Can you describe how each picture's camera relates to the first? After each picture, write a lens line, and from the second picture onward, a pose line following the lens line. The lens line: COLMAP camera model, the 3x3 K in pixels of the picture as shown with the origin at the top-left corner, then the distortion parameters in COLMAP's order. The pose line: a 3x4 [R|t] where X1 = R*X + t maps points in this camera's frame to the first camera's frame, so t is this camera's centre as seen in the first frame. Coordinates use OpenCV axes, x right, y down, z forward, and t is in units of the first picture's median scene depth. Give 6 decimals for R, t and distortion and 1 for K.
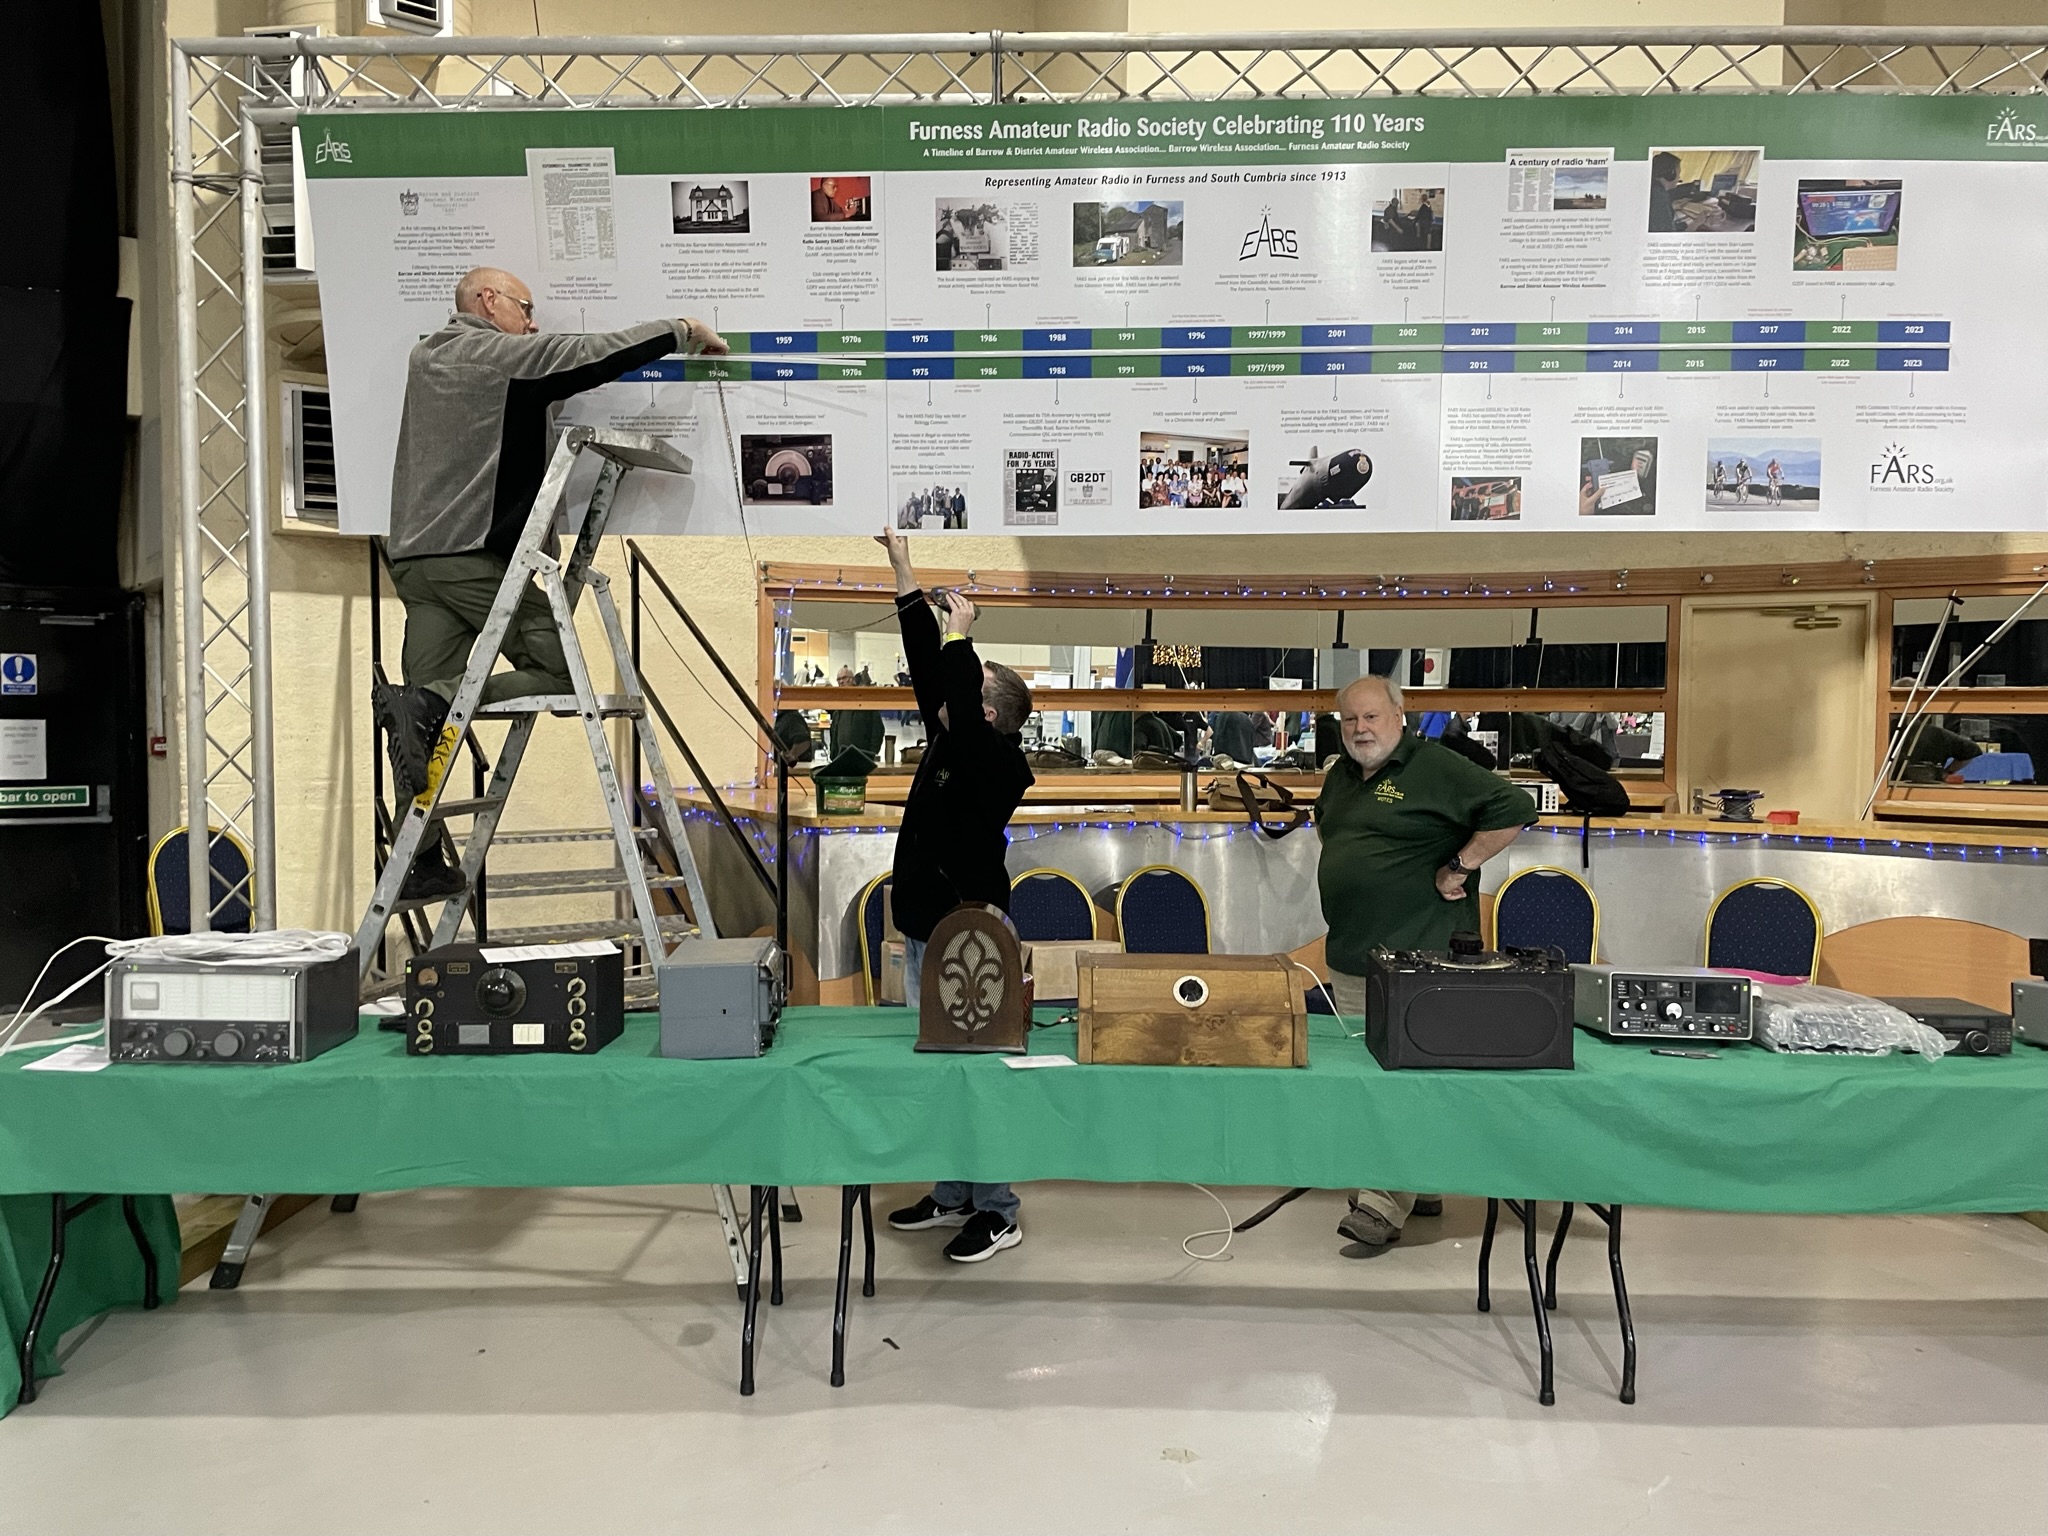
lens RADIAL K [[1610.2, 0, 1004.7], [0, 1610.2, 800.7], [0, 0, 1]] dist [0.092318, -0.118845]
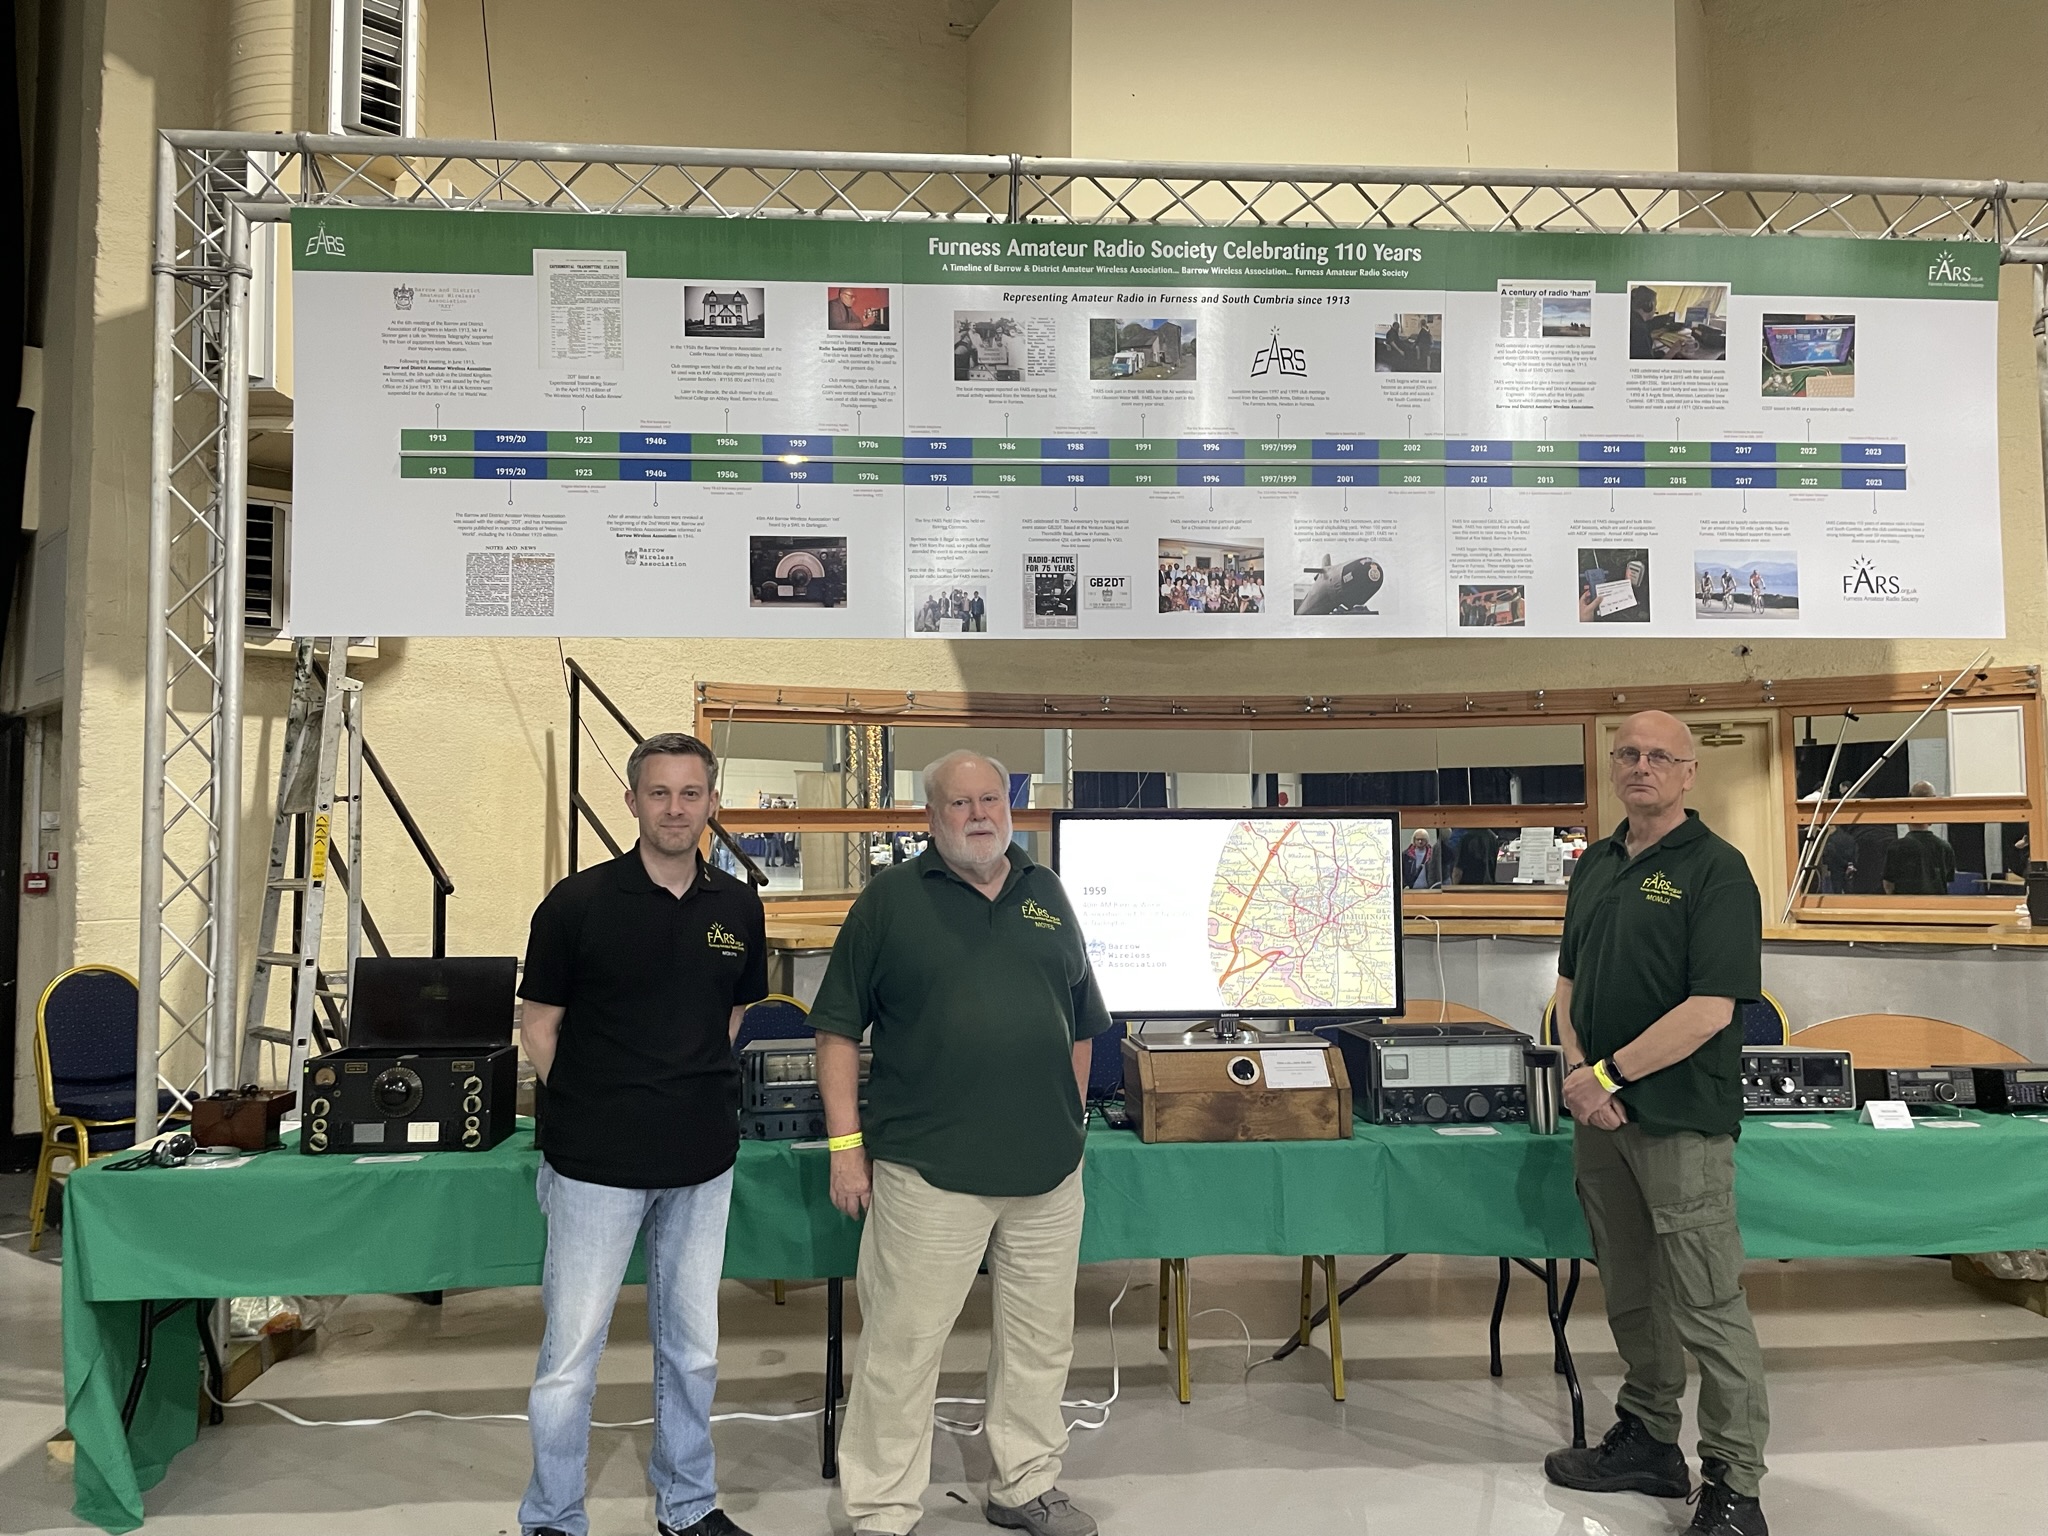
lens RADIAL K [[1610.2, 0, 1036.3], [0, 1610.2, 767.9], [0, 0, 1]] dist [0.092318, -0.118845]
pose [[0.993181, -0.006864, 0.116378, -0.110467], [0.019282, 0.994188, -0.105915, 0.019722], [-0.114975, 0.107436, 0.987542, 0.029317]]
